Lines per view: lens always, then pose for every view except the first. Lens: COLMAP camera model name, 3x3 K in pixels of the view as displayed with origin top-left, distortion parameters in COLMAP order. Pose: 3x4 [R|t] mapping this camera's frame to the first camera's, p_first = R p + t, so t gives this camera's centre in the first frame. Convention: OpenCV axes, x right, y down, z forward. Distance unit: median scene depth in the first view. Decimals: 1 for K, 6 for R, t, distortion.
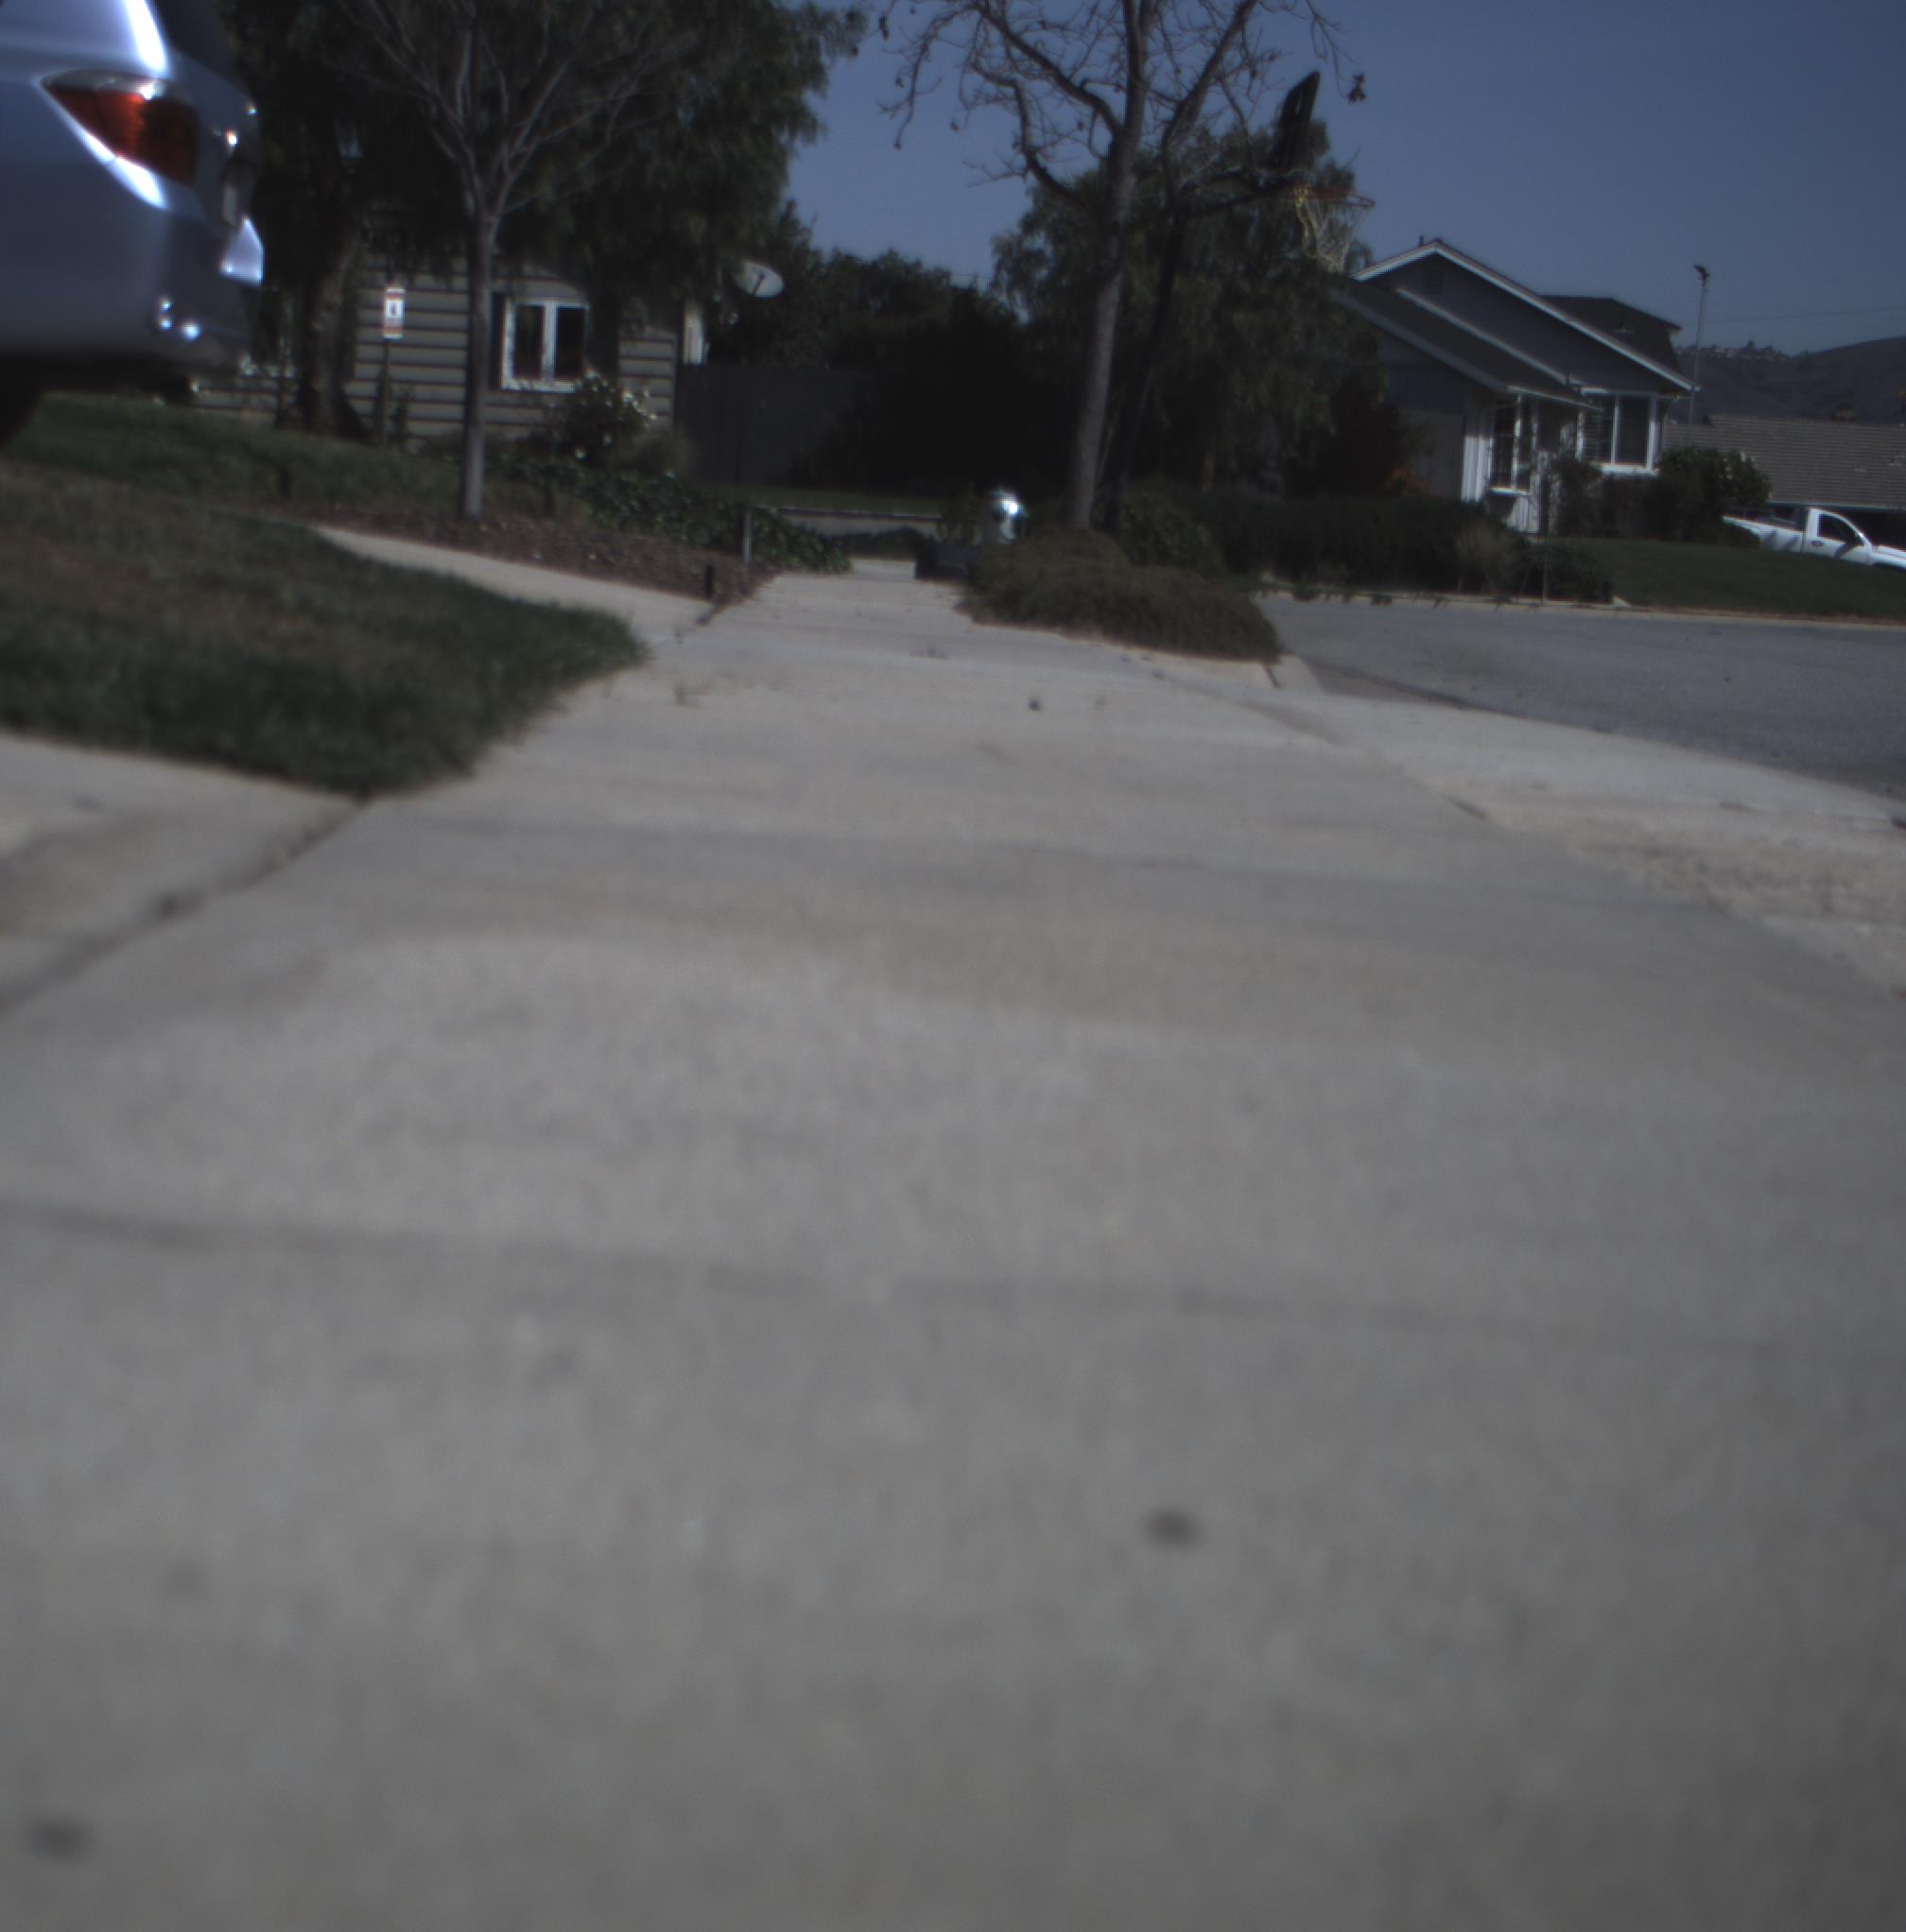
lens RADIAL K [[4212.7, 0, 728.2], [0, 4212.7, 961.5], [0, 0, 1]] dist [-0.175742, 0.719666]
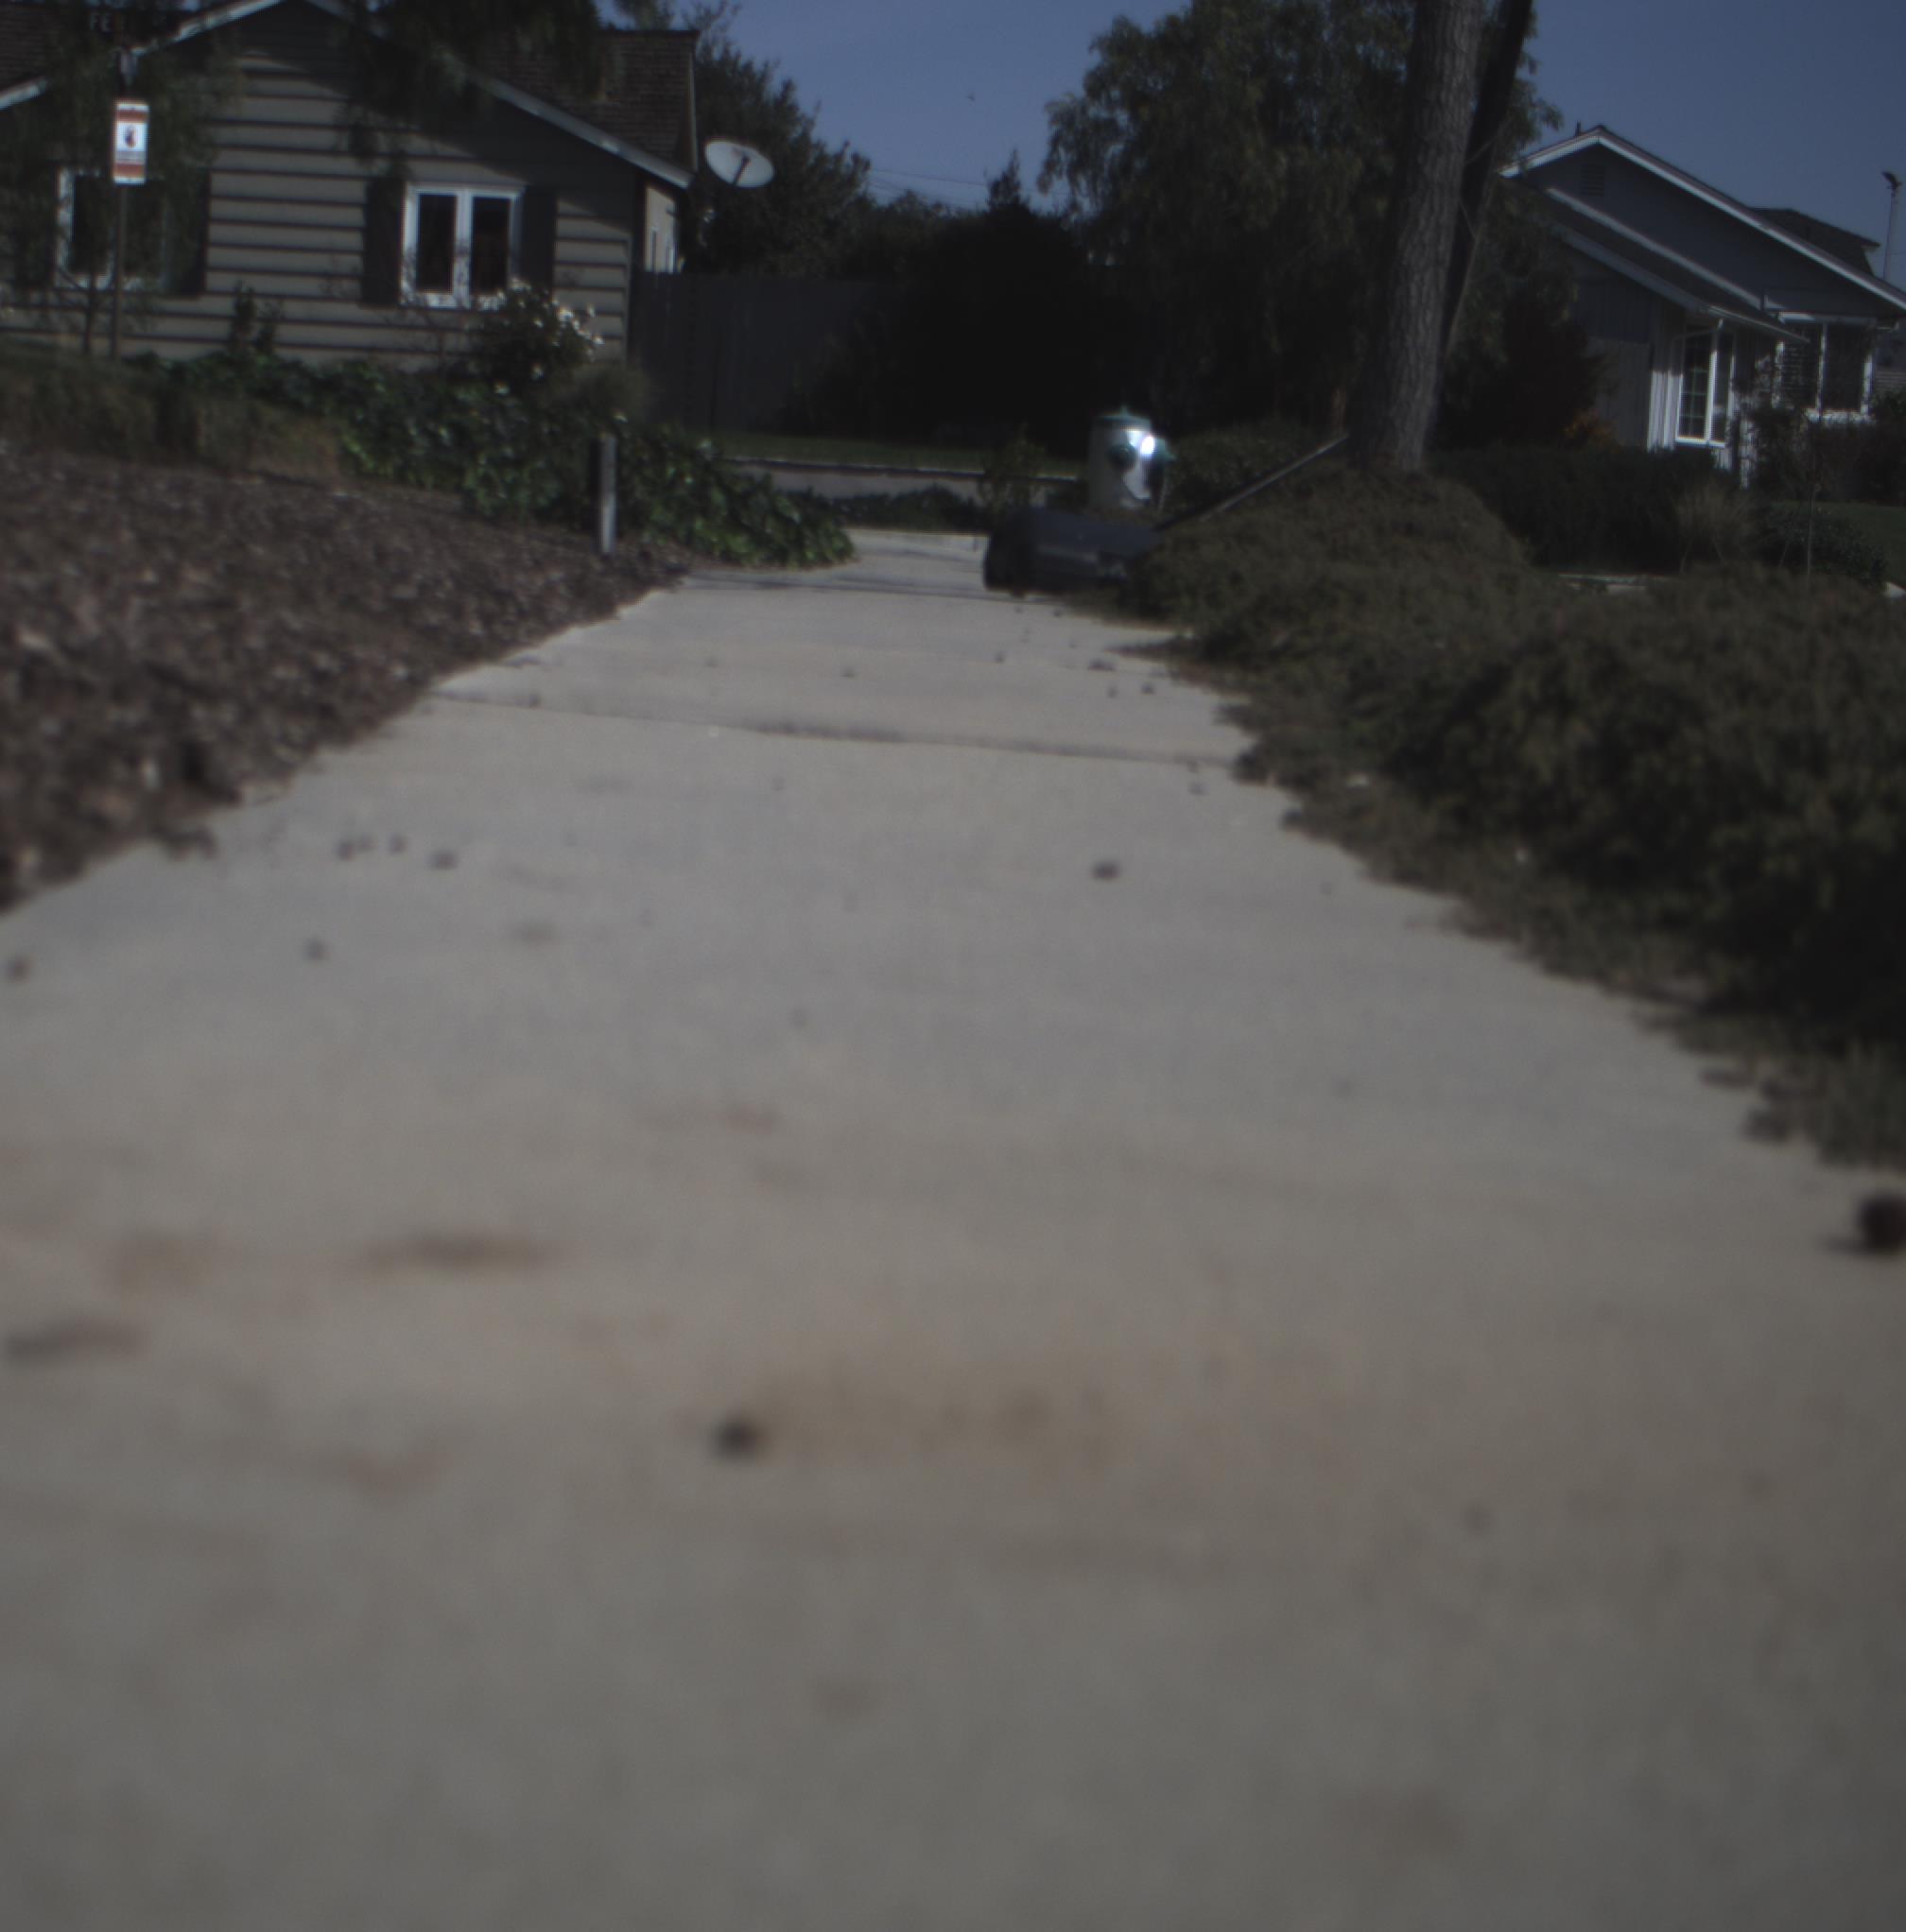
lens RADIAL K [[4212.7, 0, 728.2], [0, 4212.7, 961.5], [0, 0, 1]] dist [-0.175742, 0.719666]
pose [[0.999992, -0.000281, -0.003877, 0.008650], [0.000312, 0.999968, 0.007983, -0.025639], [0.003875, -0.007984, 0.999961, 0.258661]]
